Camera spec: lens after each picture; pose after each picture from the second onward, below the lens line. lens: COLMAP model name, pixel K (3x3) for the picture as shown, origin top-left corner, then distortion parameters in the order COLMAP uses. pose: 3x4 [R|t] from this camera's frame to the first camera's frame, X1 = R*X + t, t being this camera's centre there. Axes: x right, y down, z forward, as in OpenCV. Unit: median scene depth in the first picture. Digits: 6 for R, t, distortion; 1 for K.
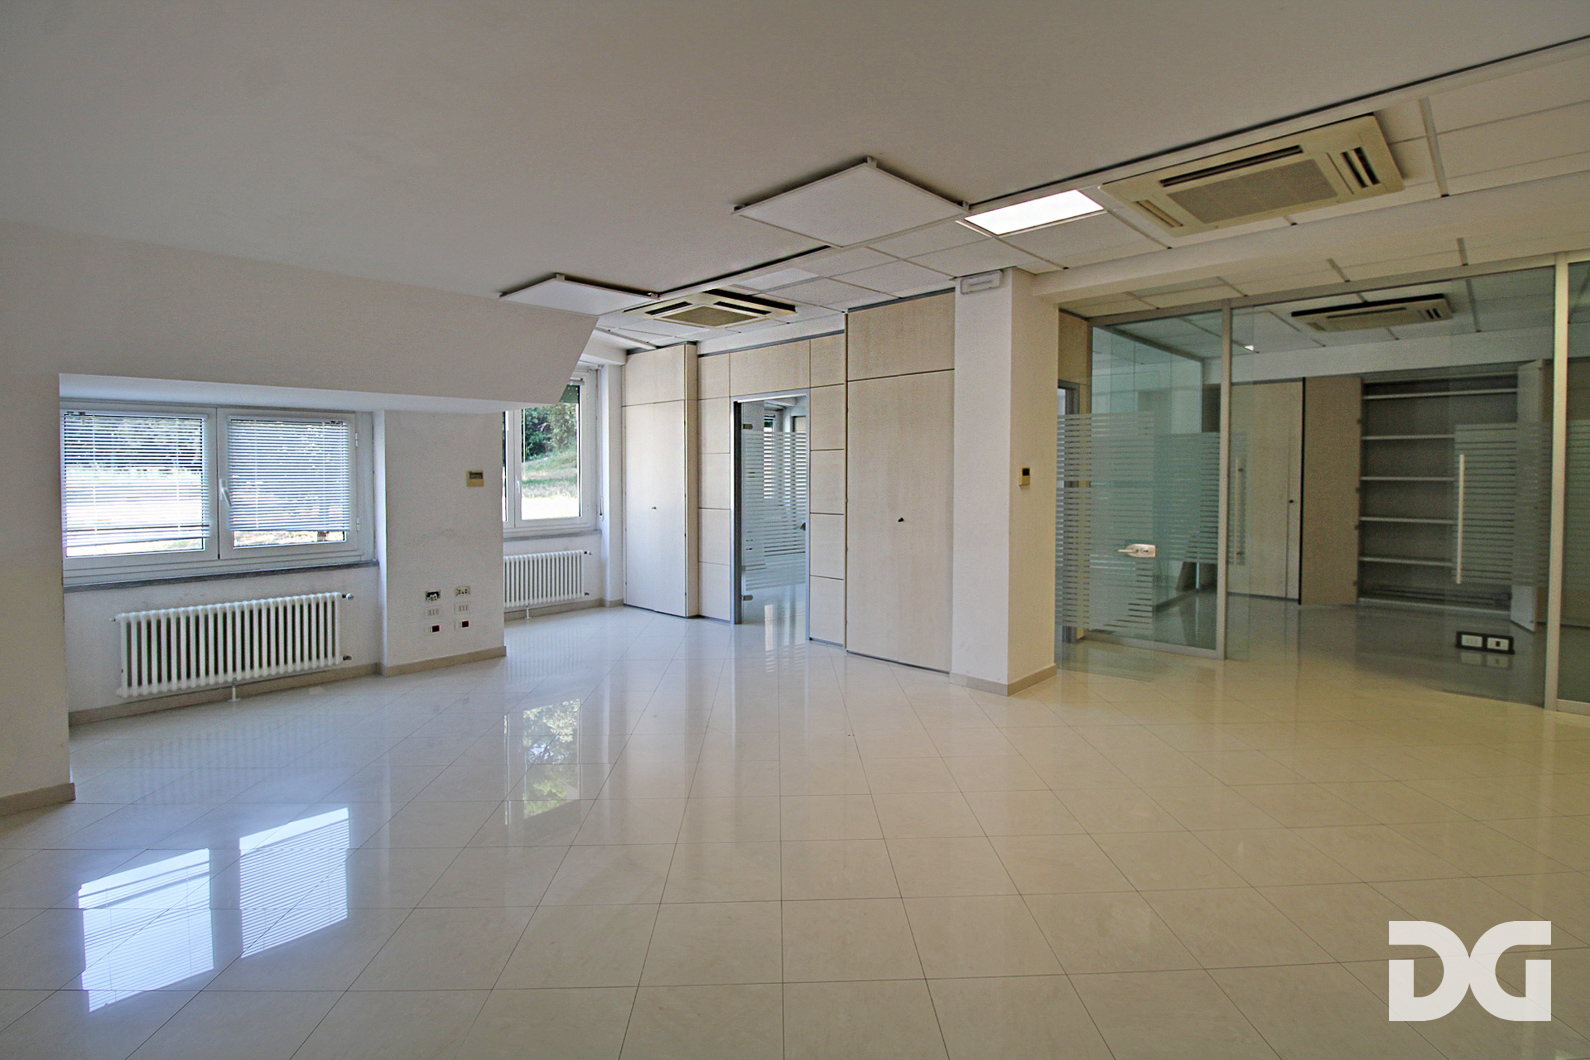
lens RADIAL K [[760.7, 0, 774.8], [0, 760.7, 479.8], [0, 0, 1]] dist [0.000698, -0.000423]
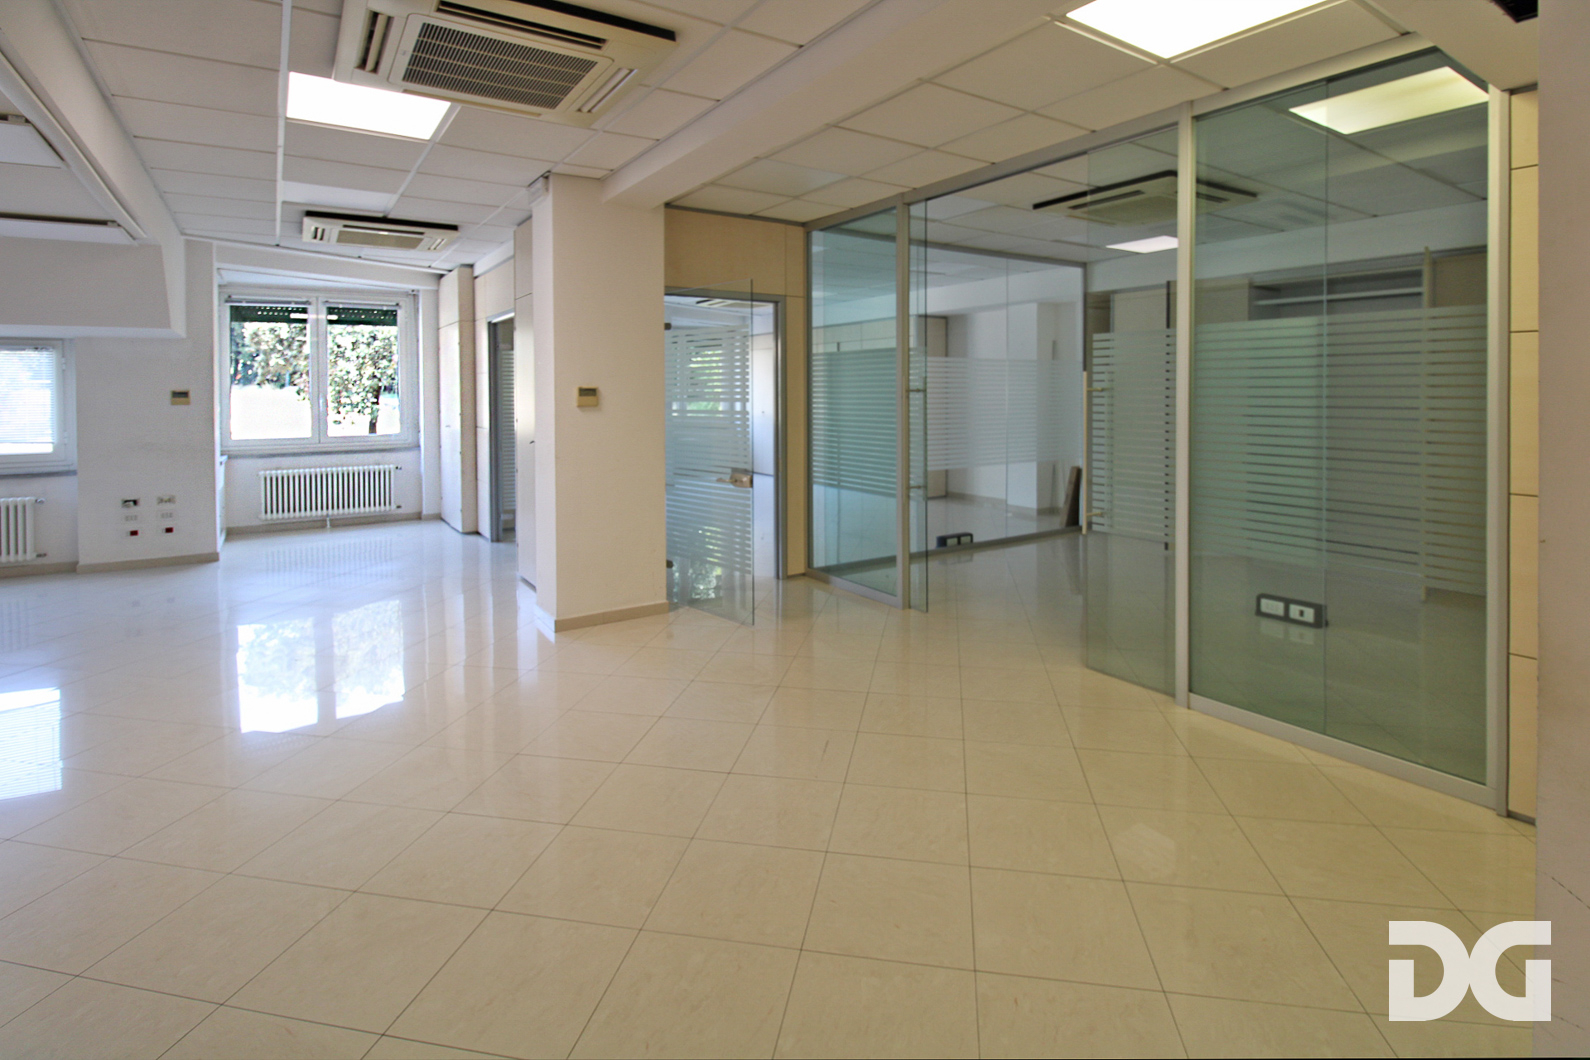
lens RADIAL K [[739.2, 0, 752.1], [0, 739.2, 399.7], [0, 0, 1]] dist [0.001659, 0.000434]
pose [[0.974363, 0.004575, -0.224935, 0.636184], [-0.004249, 0.999989, 0.001931, -0.003476], [0.224941, -0.000925, 0.974372, 0.145660]]
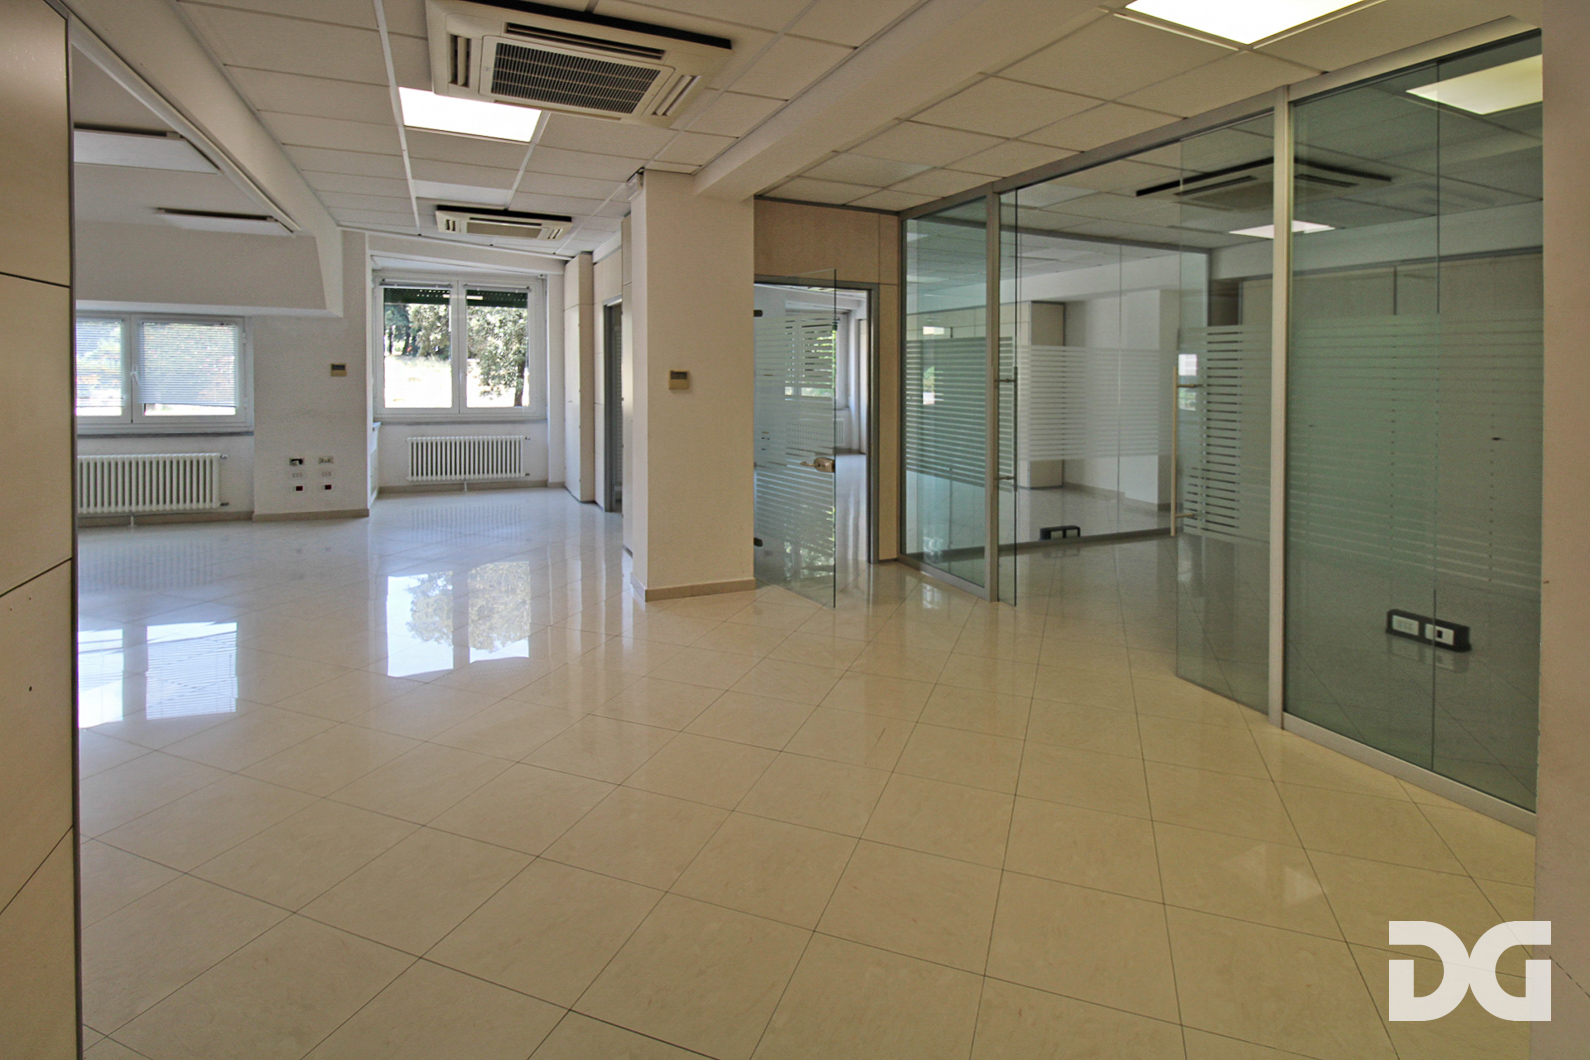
lens RADIAL K [[726.0, 0, 774.0], [0, 726.0, 373.0], [0, 0, 1]] dist [-0.000918, -0.000438]
pose [[0.933664, 0.024304, -0.357325, 0.674505], [-0.028075, 0.999591, -0.005369, -0.009692], [0.357049, 0.015045, 0.933965, 0.151536]]
